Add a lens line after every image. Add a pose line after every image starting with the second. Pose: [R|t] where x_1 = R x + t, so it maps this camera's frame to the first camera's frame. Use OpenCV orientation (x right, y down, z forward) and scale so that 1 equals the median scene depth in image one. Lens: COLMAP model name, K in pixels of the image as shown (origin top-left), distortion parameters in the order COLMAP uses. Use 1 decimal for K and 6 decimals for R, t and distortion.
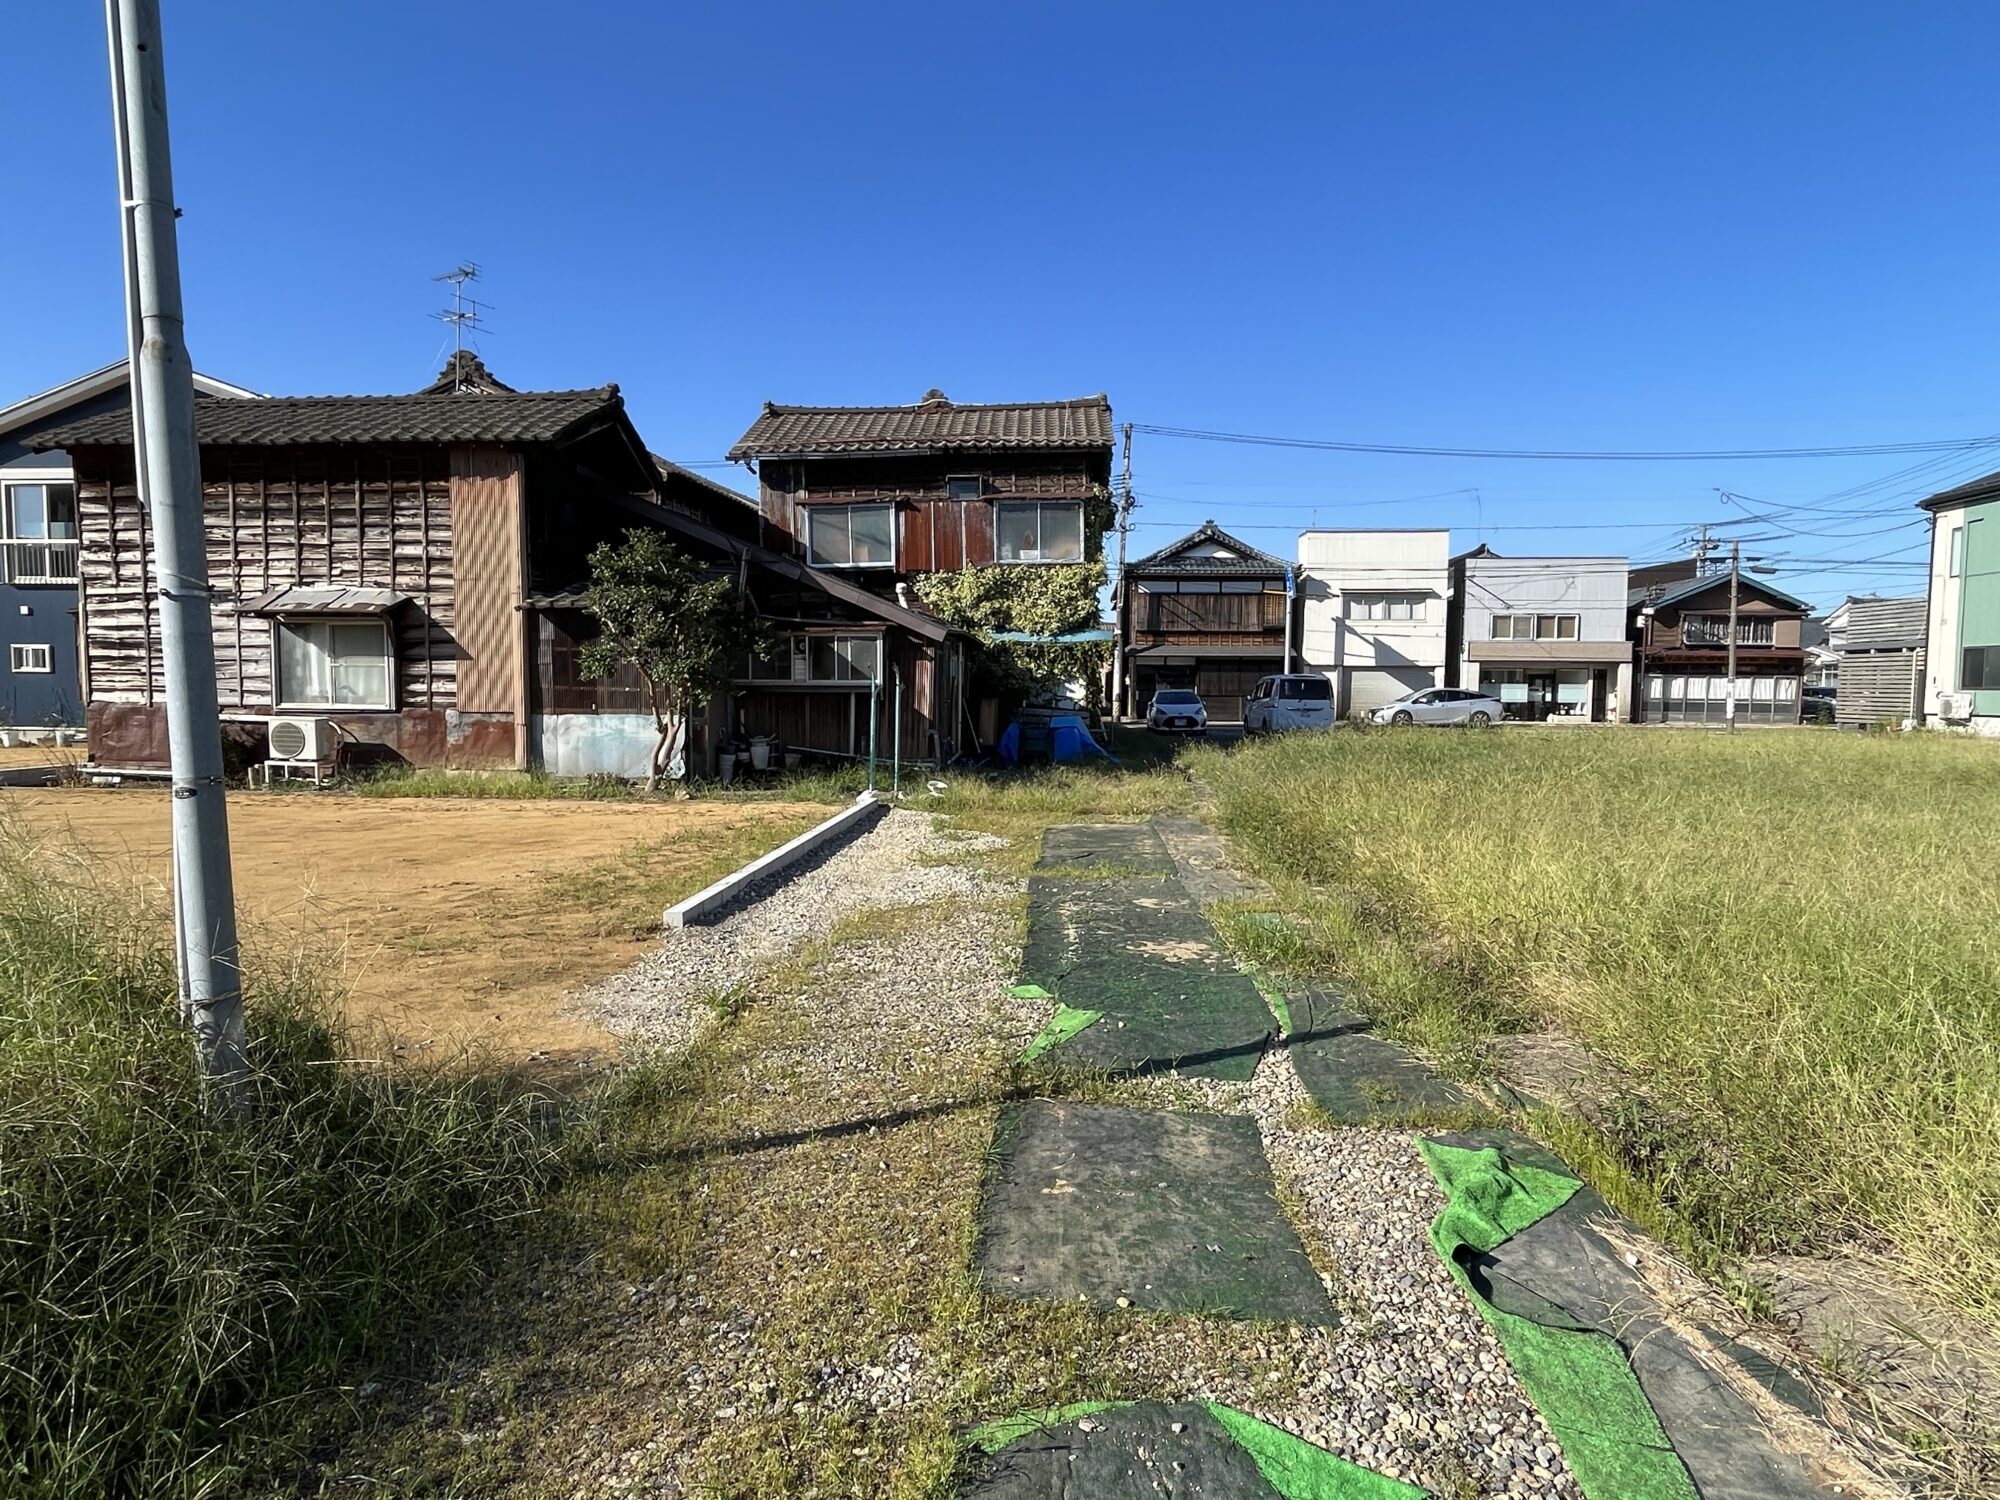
lens RADIAL K [[1159.4, 0, 981.9], [0, 1159.4, 758.7], [0, 0, 1]] dist [0.000299, -0.003312]
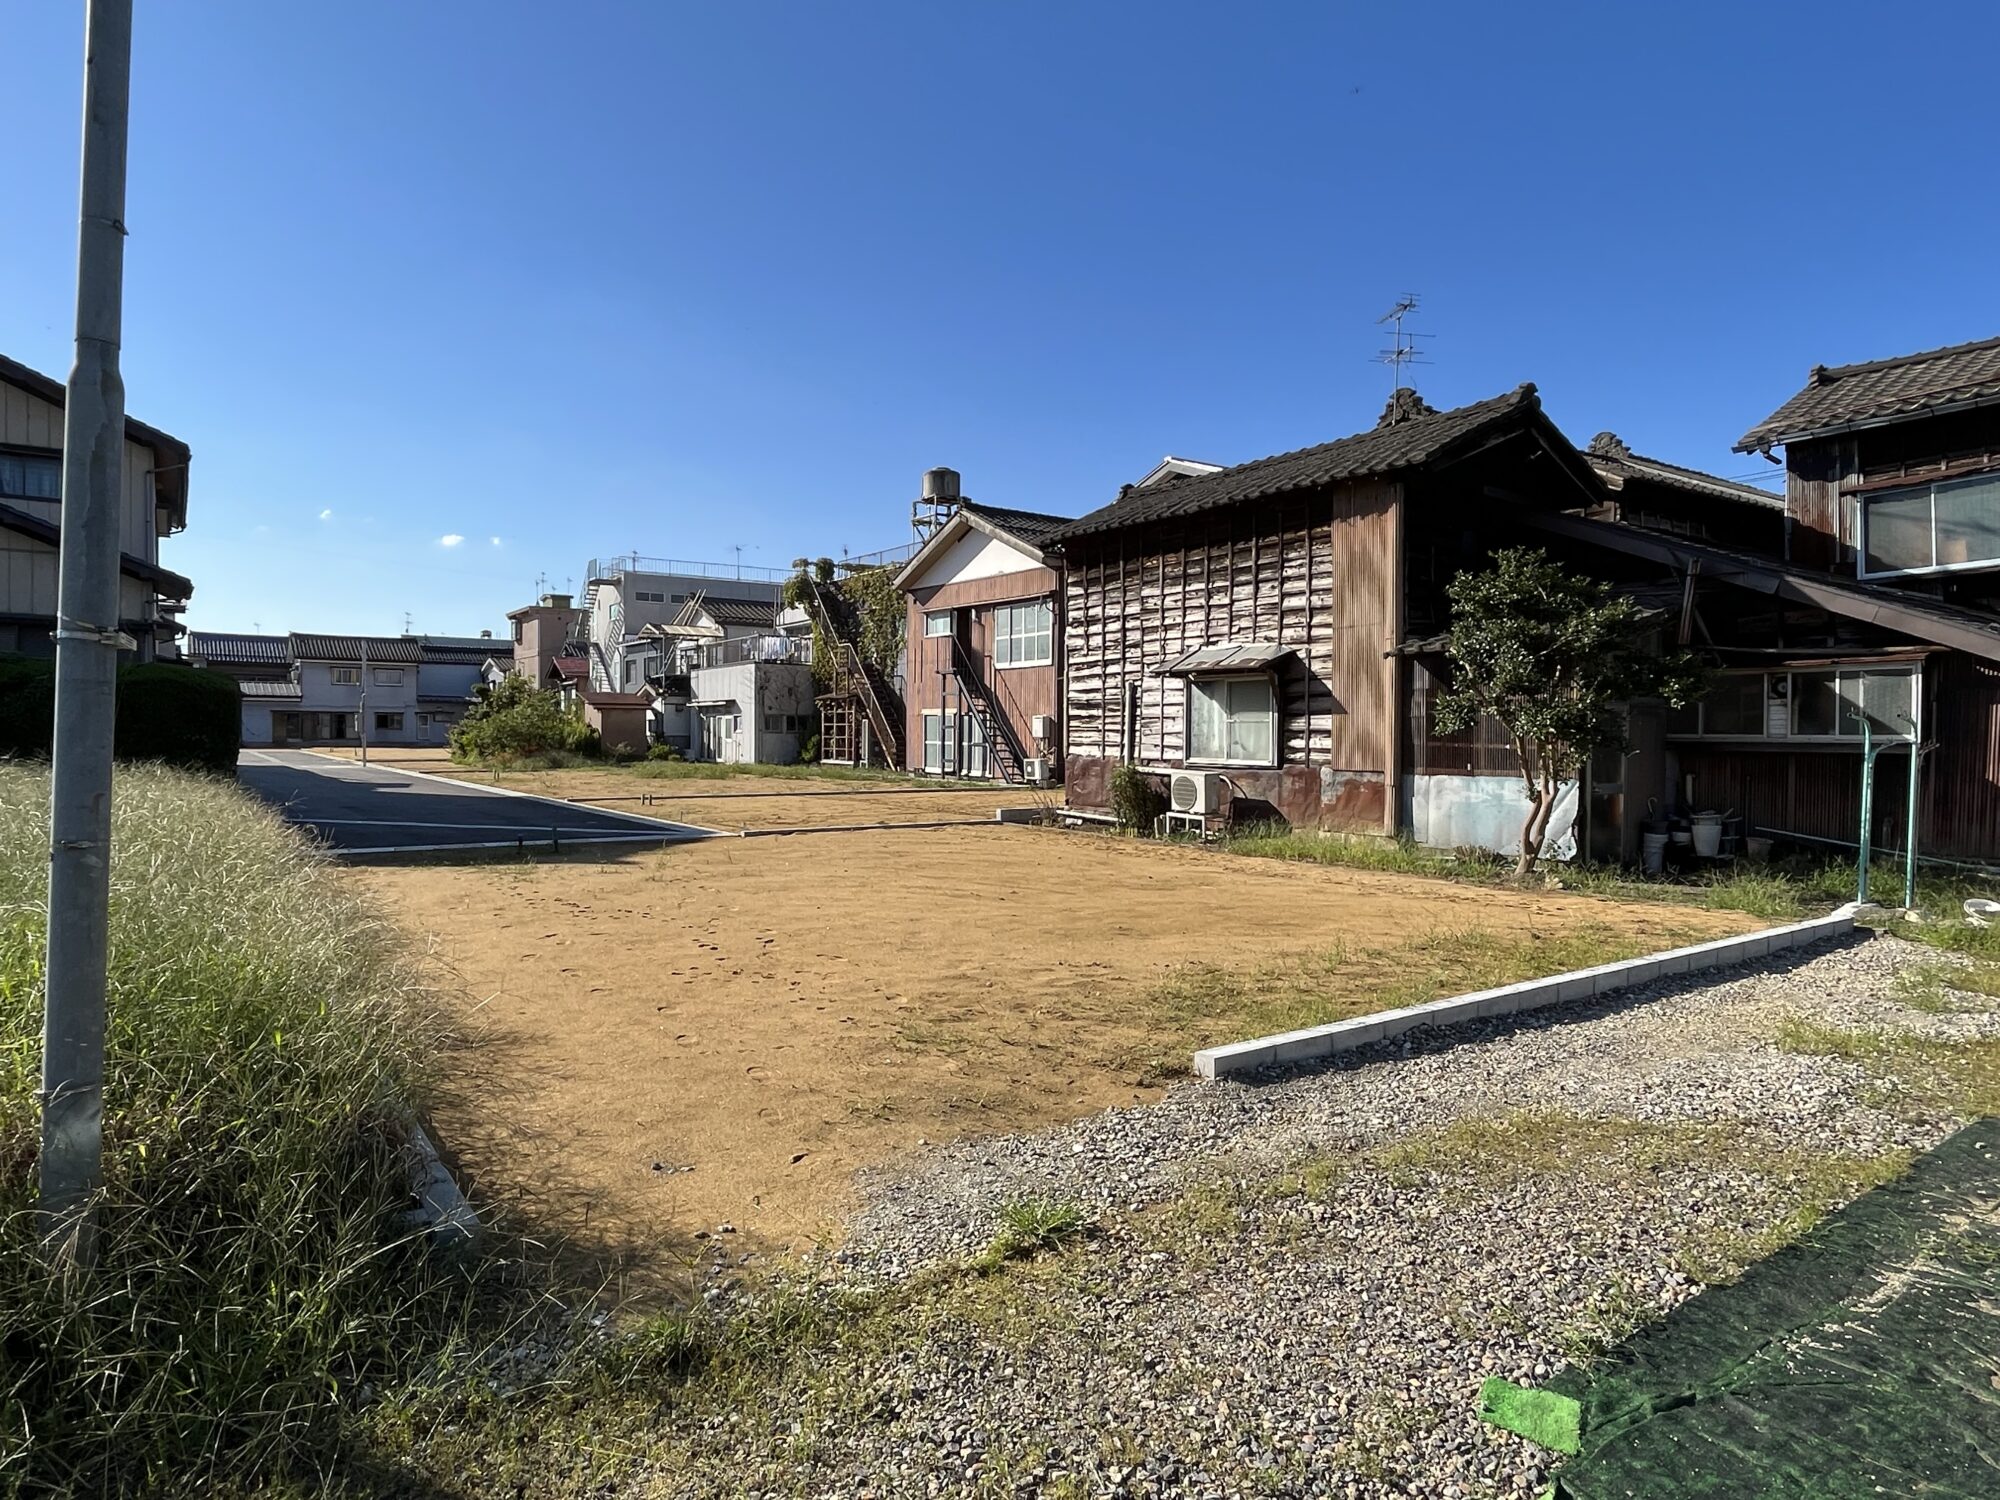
lens RADIAL K [[1159.4, 0, 988.8], [0, 1159.4, 758.0], [0, 0, 1]] dist [0.000299, -0.003312]
pose [[0.635557, 0.013330, -0.771939, 0.089673], [-0.051293, 0.998371, -0.024991, -0.011995], [0.770348, 0.055479, 0.635205, 0.189998]]
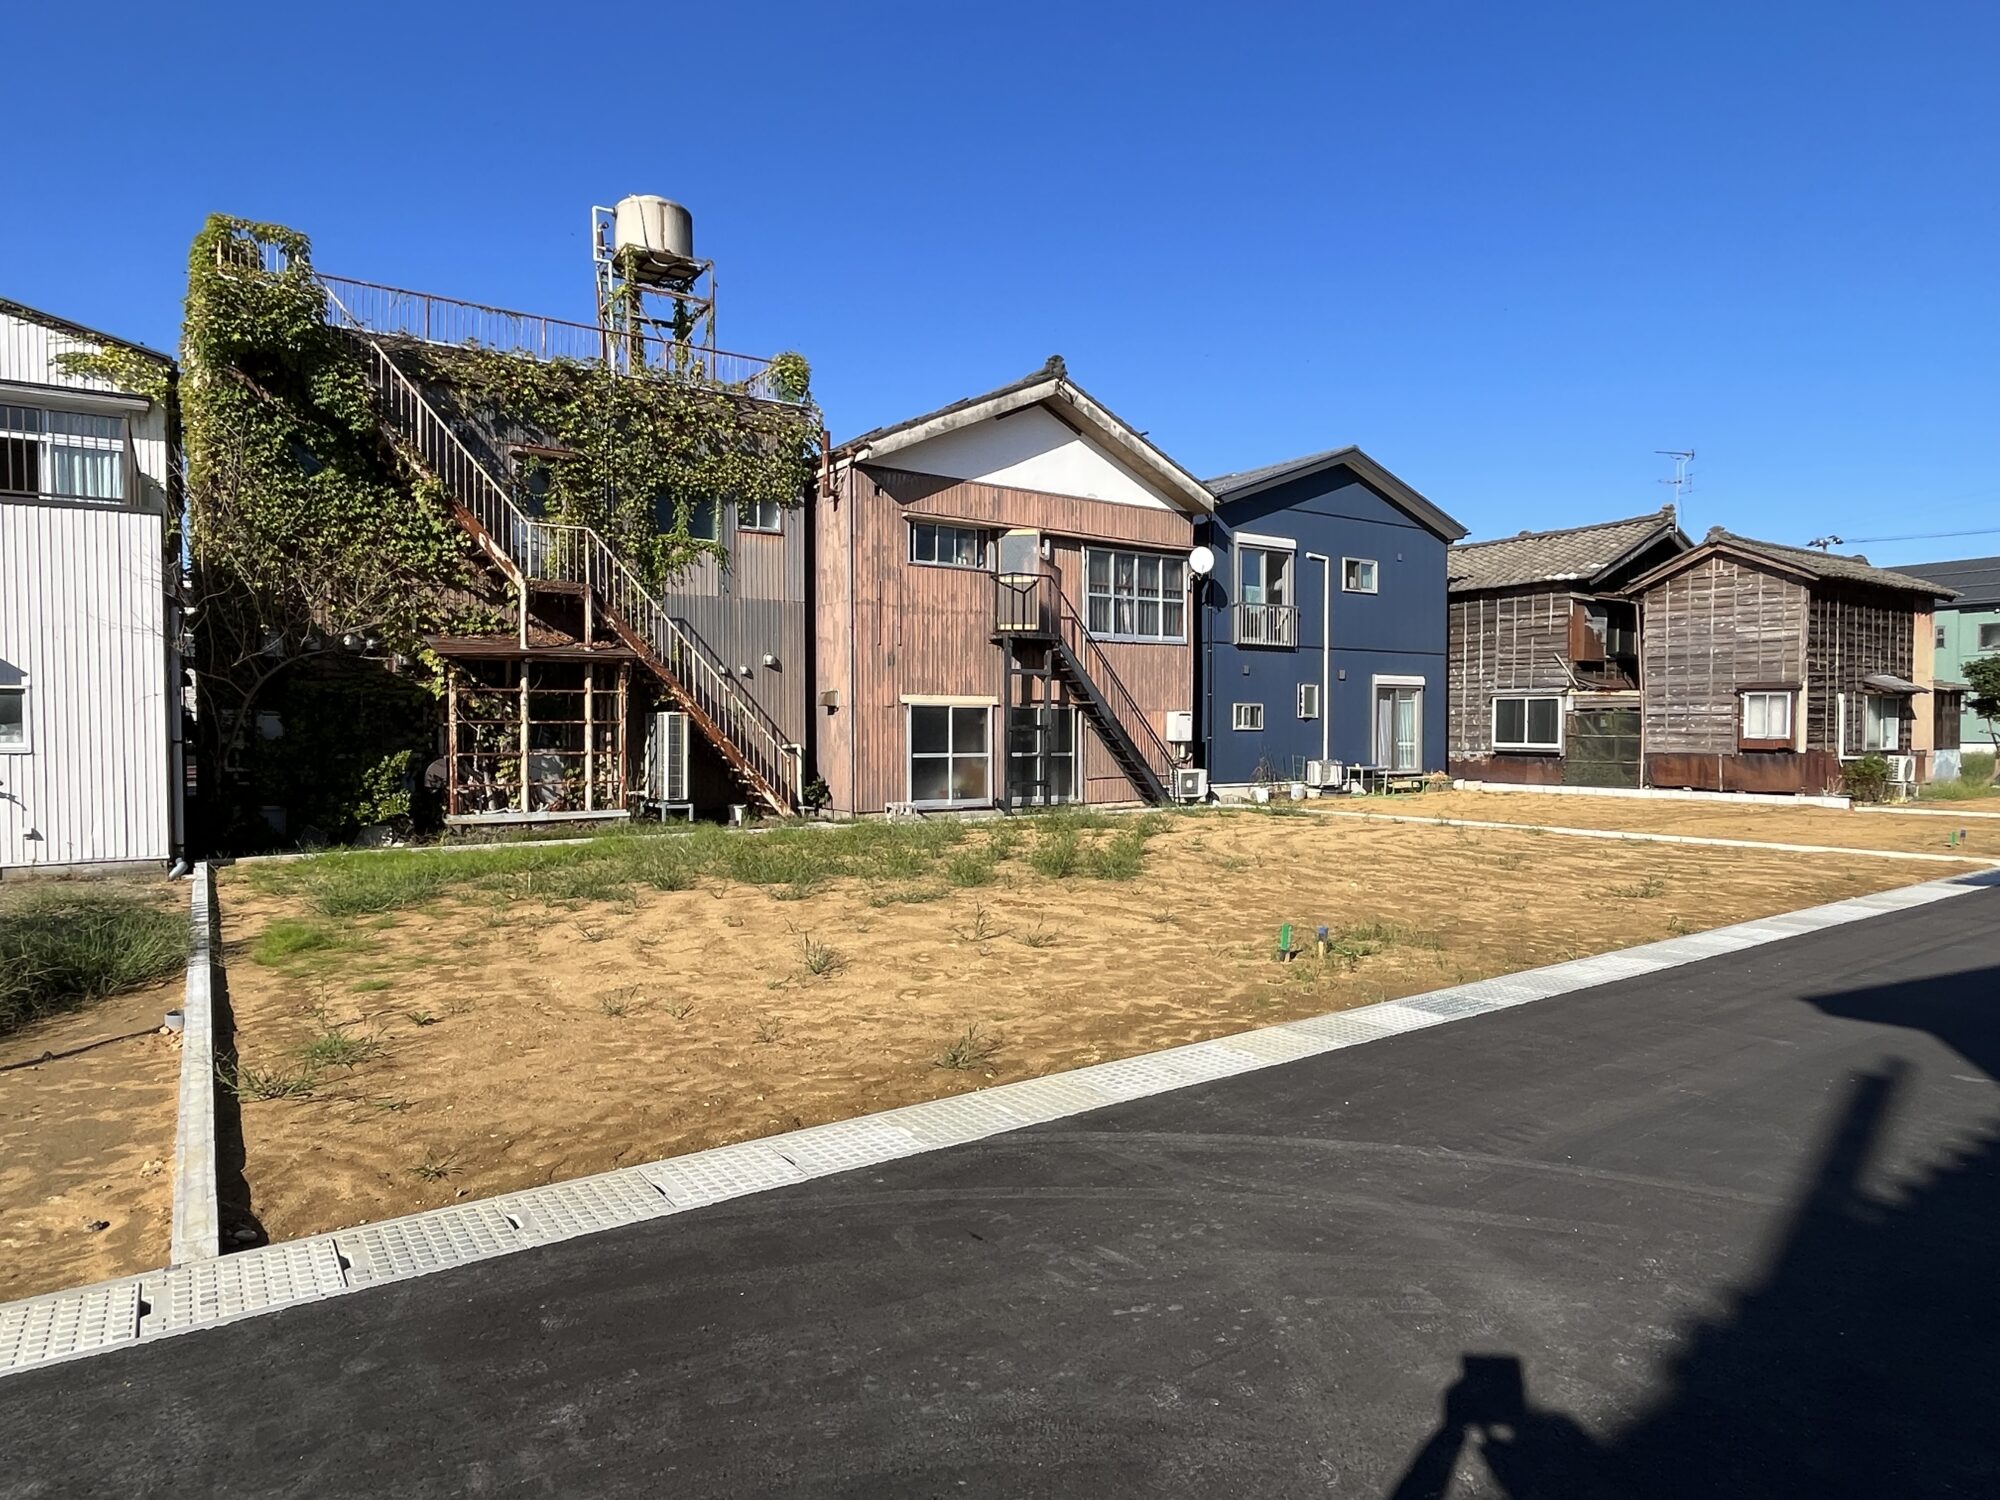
lens RADIAL K [[1159.4, 0, 996.5], [0, 1159.4, 757.2], [0, 0, 1]] dist [0.000299, -0.003312]
pose [[0.776731, -0.026353, 0.629282, -2.473635], [0.051333, 0.998449, -0.021549, -0.060787], [-0.627738, 0.049041, 0.776879, 0.515209]]
